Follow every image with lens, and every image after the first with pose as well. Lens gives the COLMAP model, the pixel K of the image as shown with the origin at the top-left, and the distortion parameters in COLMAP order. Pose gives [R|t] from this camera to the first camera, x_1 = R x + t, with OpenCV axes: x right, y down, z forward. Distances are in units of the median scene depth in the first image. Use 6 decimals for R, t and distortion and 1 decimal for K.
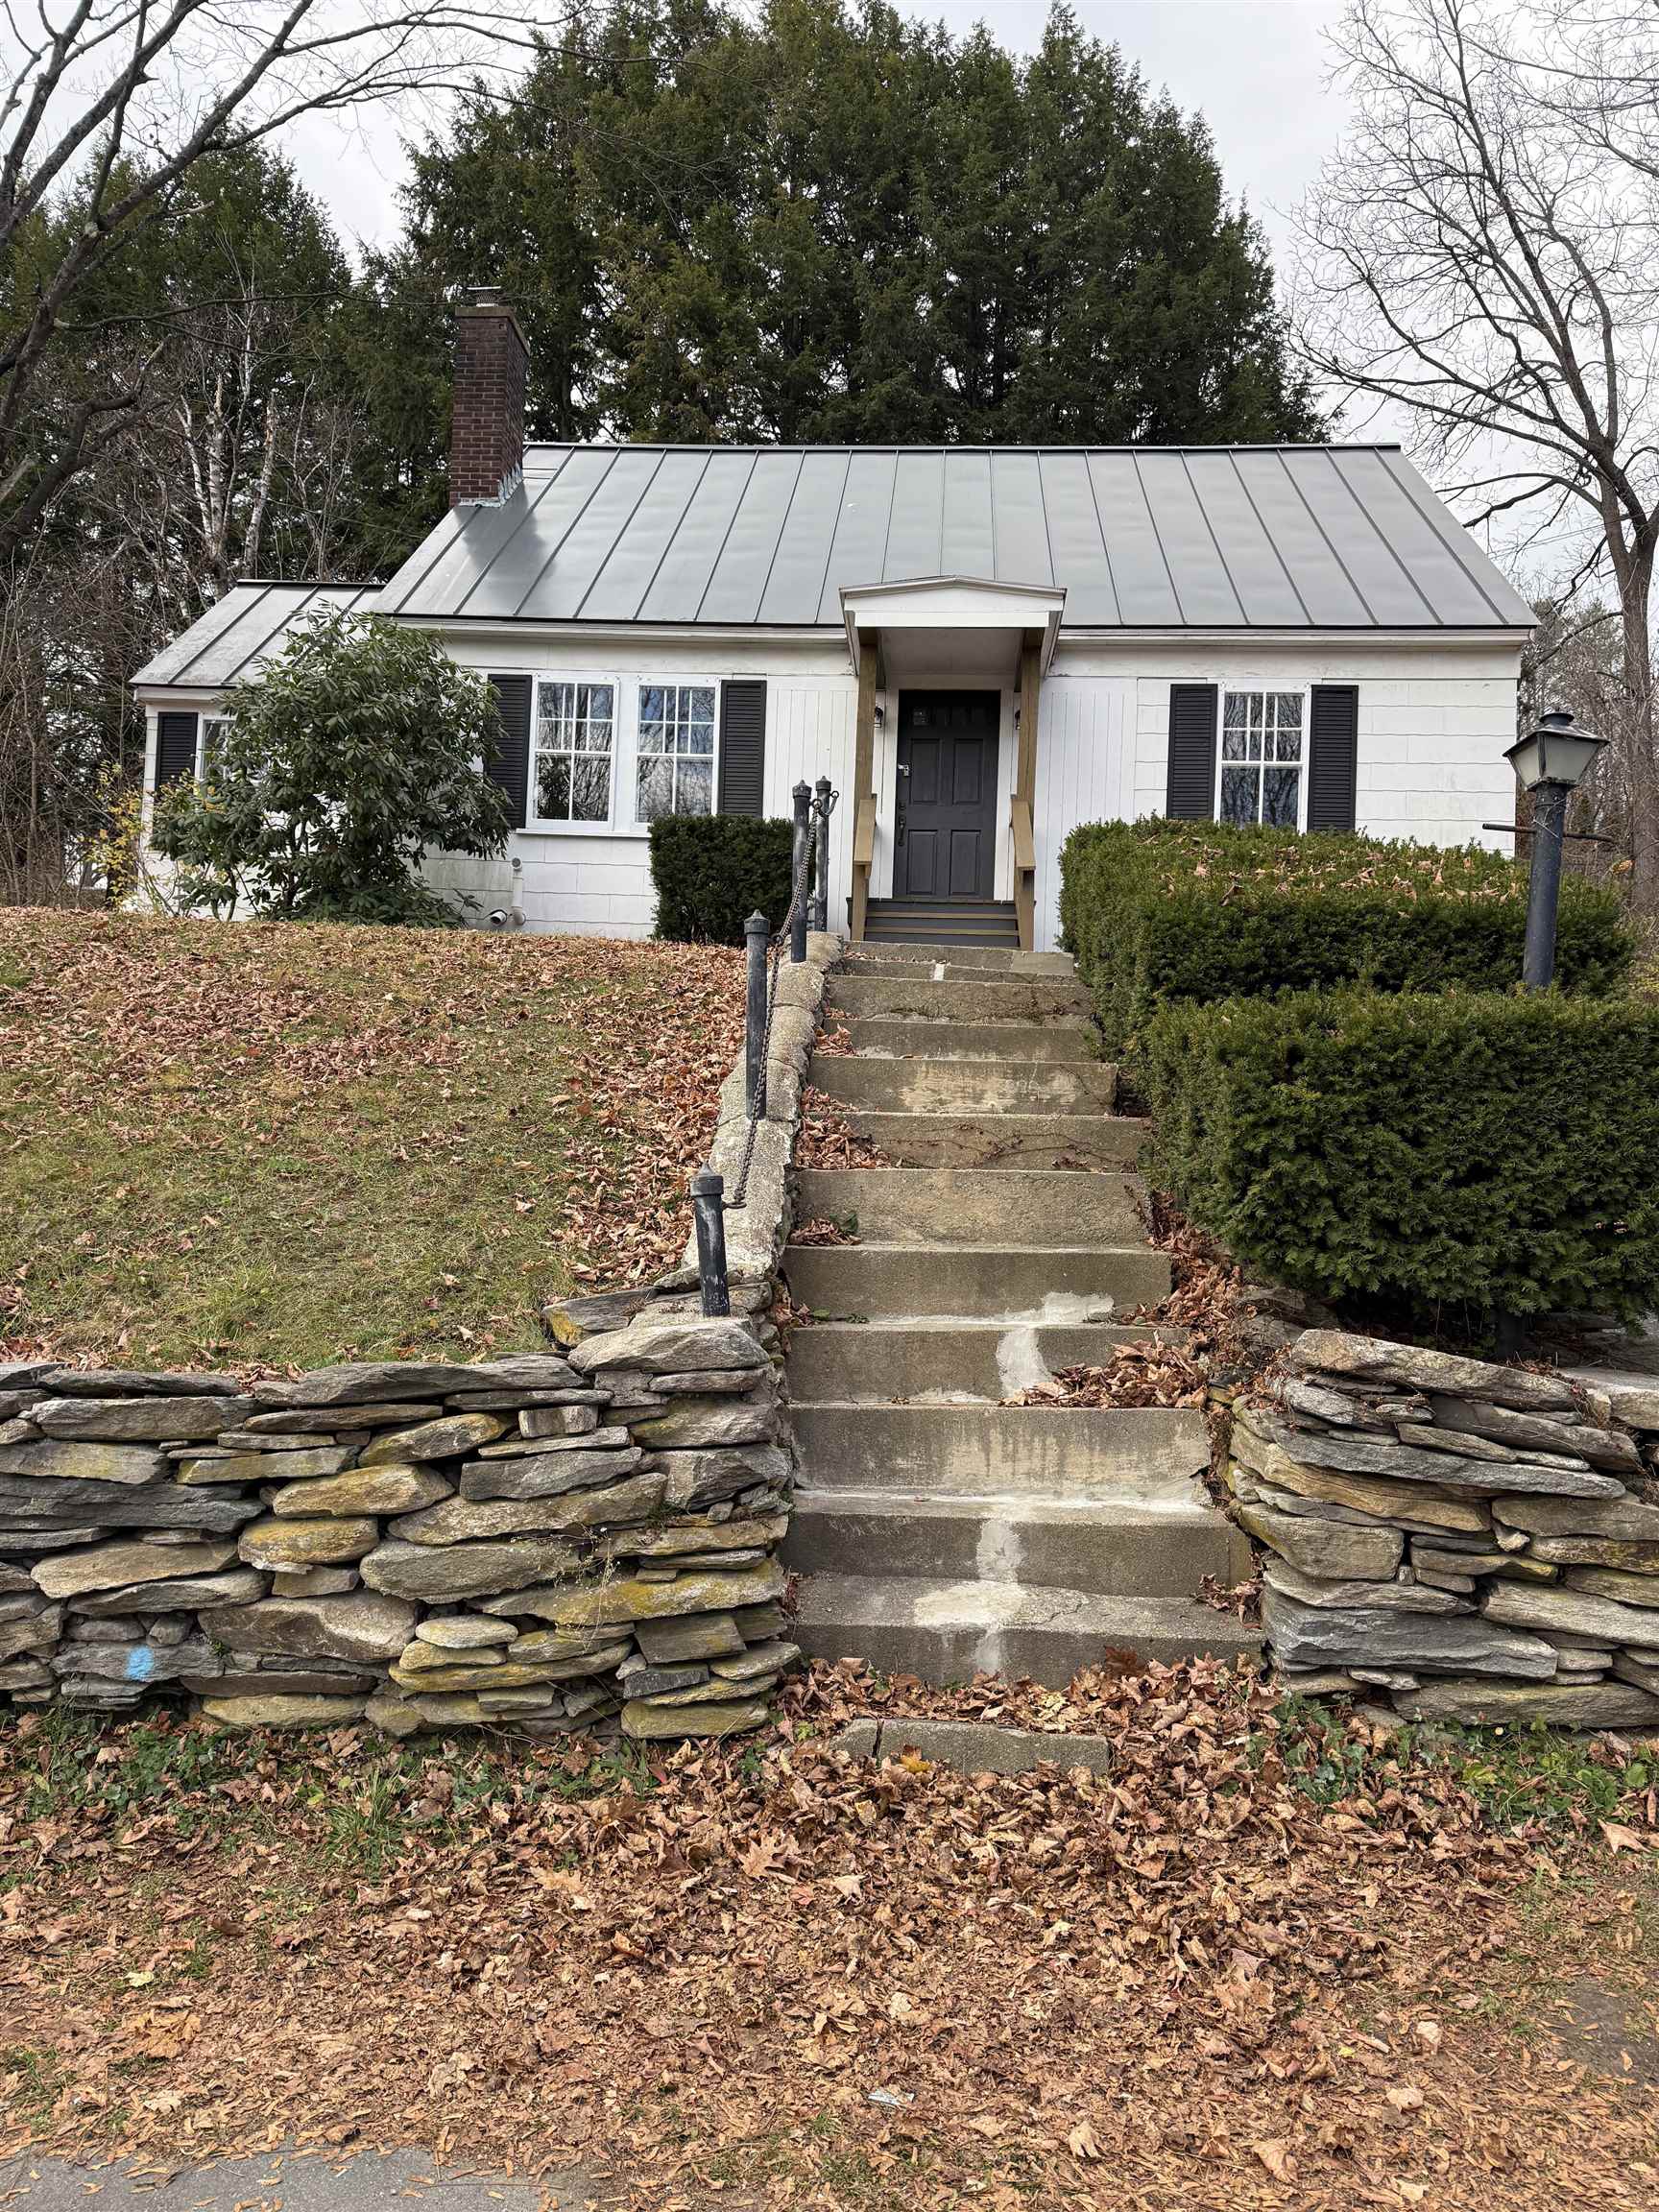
lens RADIAL K [[1569.4, 0, 829.5], [0, 1569.4, 1106.0], [0, 0, 1]] dist [0.011043, -0.003108]
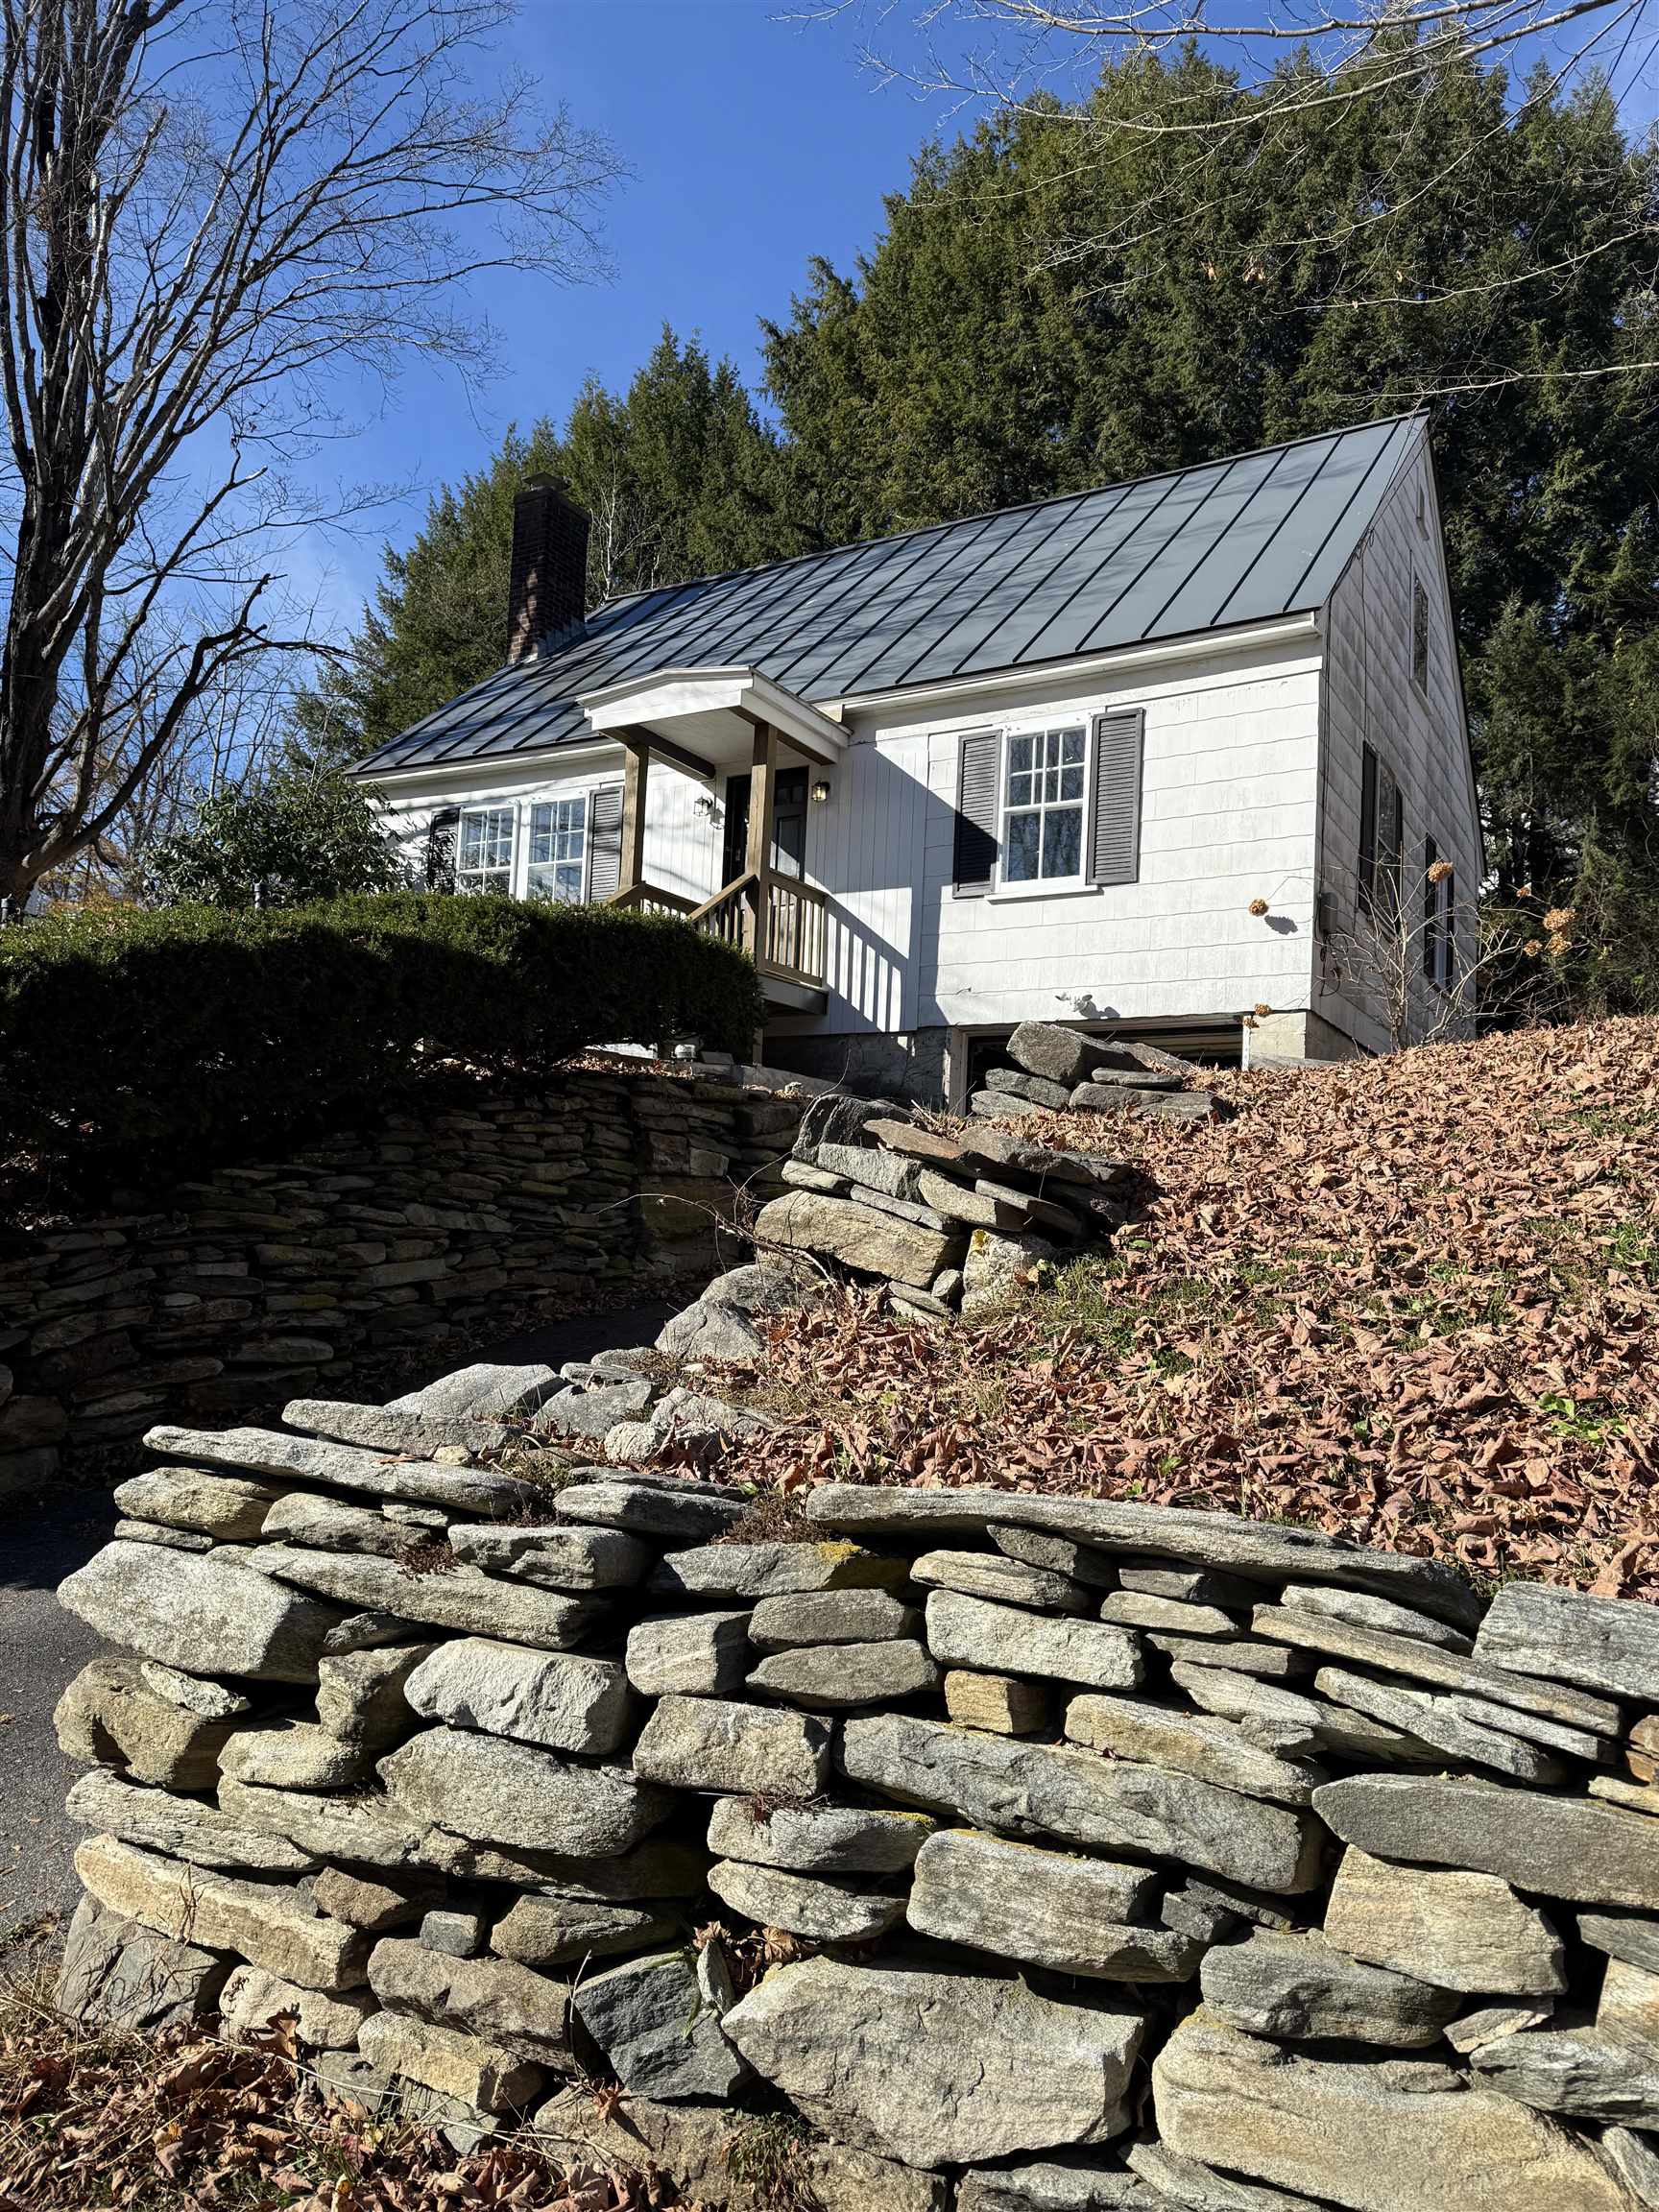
lens RADIAL K [[1530.1, 0, 829.5], [0, 1530.1, 1106.0], [0, 0, 1]] dist [0.153927, -0.233516]
pose [[0.889013, -0.037407, -0.456351, 0.574546], [0.011706, 0.998188, -0.059016, 0.015108], [0.457732, 0.047124, 0.887841, 0.125923]]
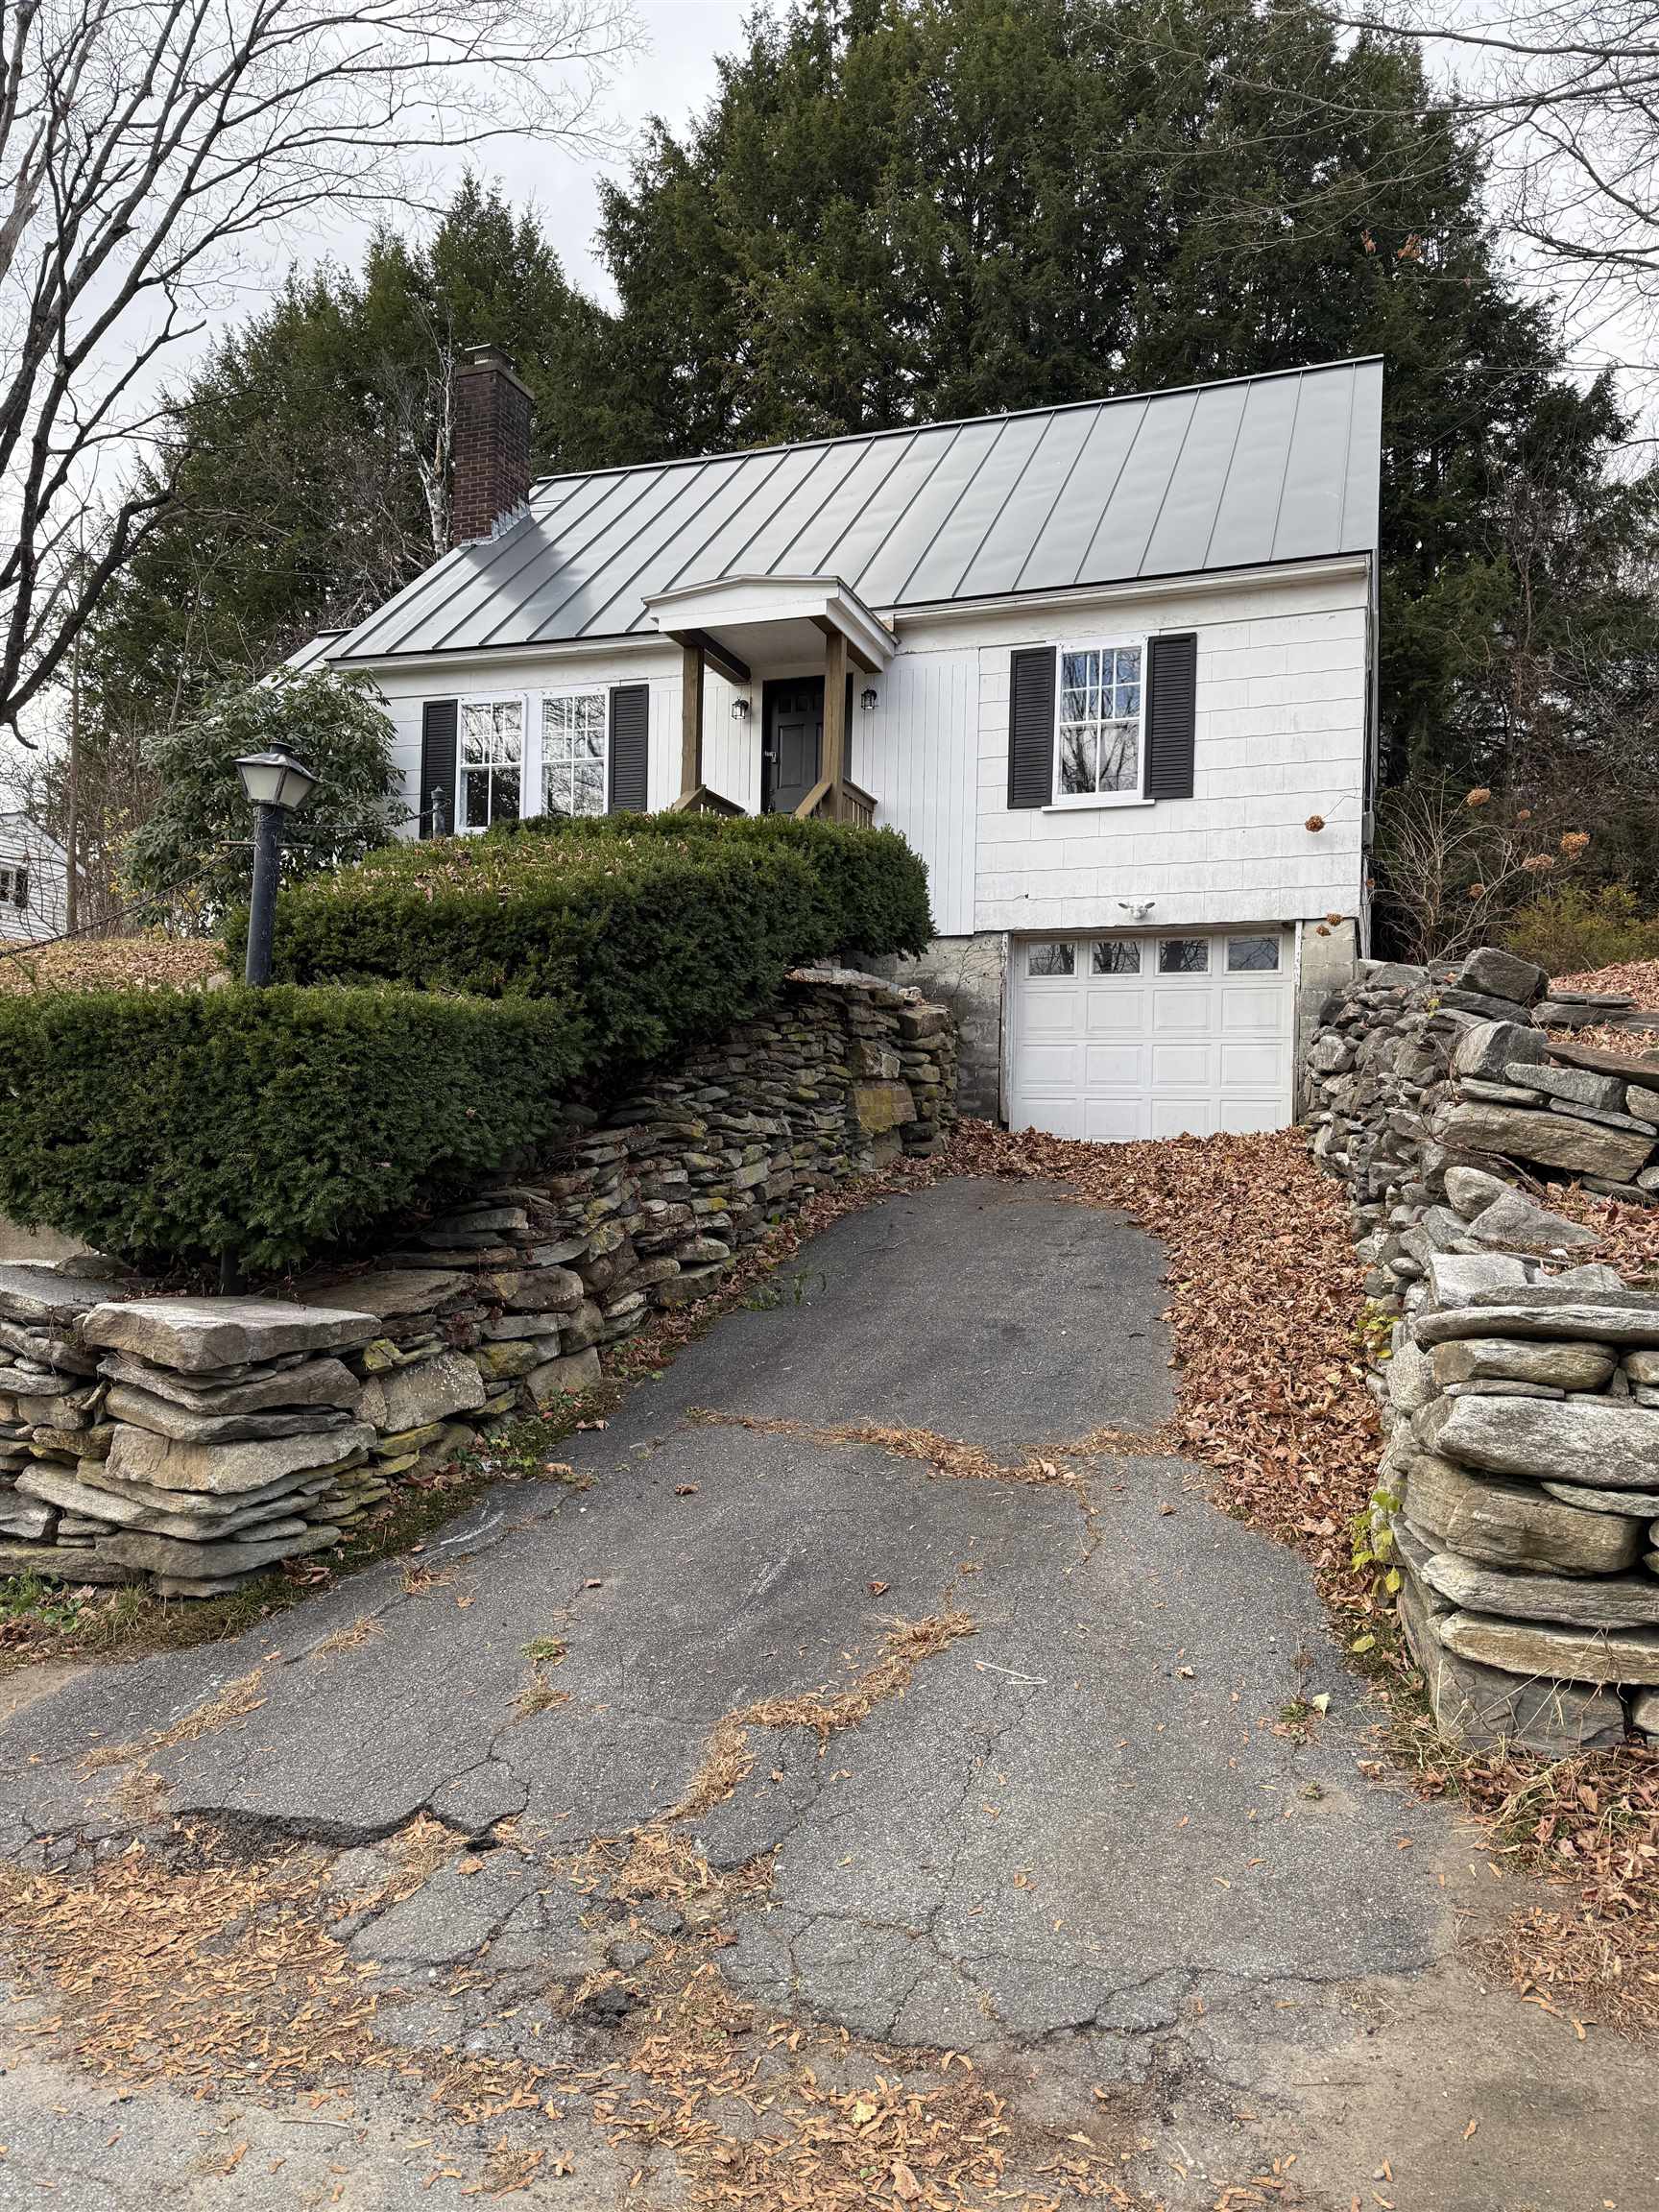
lens RADIAL K [[1537.3, 0, 829.5], [0, 1537.3, 1106.0], [0, 0, 1]] dist [0.066257, -0.082560]
pose [[0.960045, -0.019538, -0.279164, 0.378909], [0.026223, 0.999451, 0.020233, 0.002729], [0.278616, -0.026745, 0.960030, -0.001484]]
